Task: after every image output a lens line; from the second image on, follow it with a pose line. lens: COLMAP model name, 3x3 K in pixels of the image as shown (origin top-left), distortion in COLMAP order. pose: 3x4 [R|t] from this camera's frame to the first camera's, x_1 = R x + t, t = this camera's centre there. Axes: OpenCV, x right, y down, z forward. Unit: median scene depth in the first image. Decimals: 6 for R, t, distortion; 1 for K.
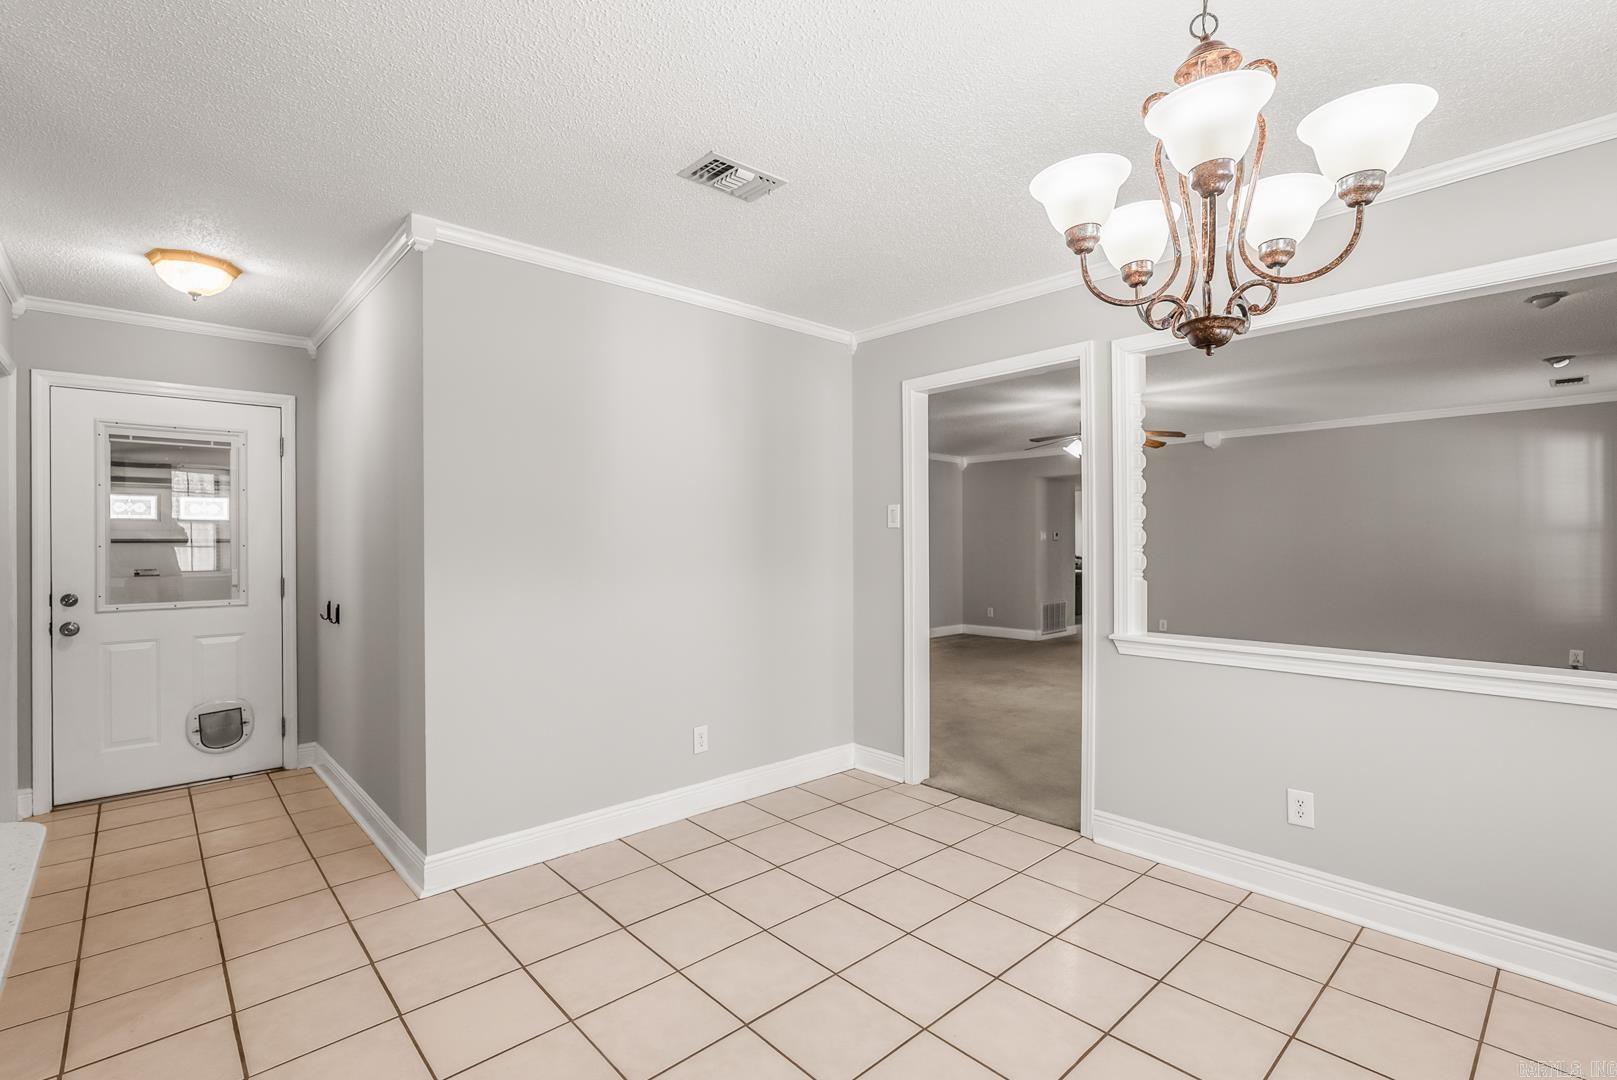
lens RADIAL K [[726.1, 0, 811.0], [0, 726.1, 541.1], [0, 0, 1]] dist [-0.004364, 0.000567]
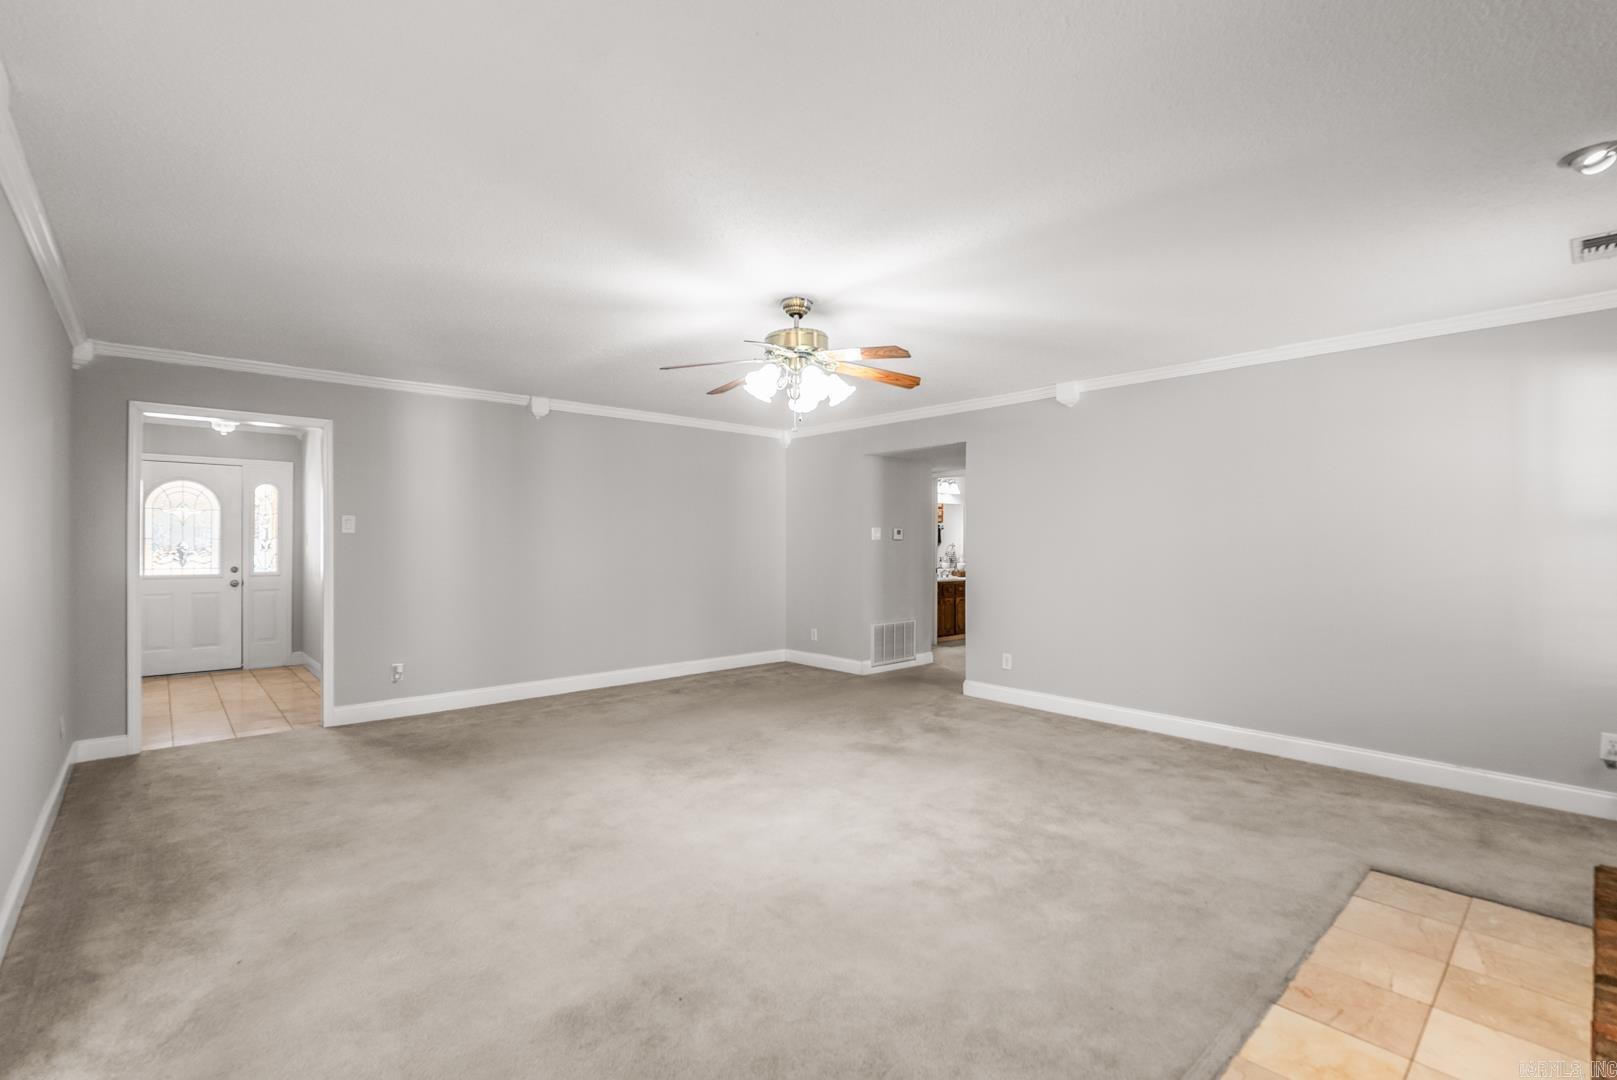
lens RADIAL K [[726.1, 0, 801.5], [0, 726.1, 545.8], [0, 0, 1]] dist [-0.004364, 0.000567]
pose [[0.999751, 0.006803, -0.021267, 0.259862], [-0.006641, 0.999949, 0.007657, -0.000373], [0.021318, -0.007514, 0.999745, 0.252401]]
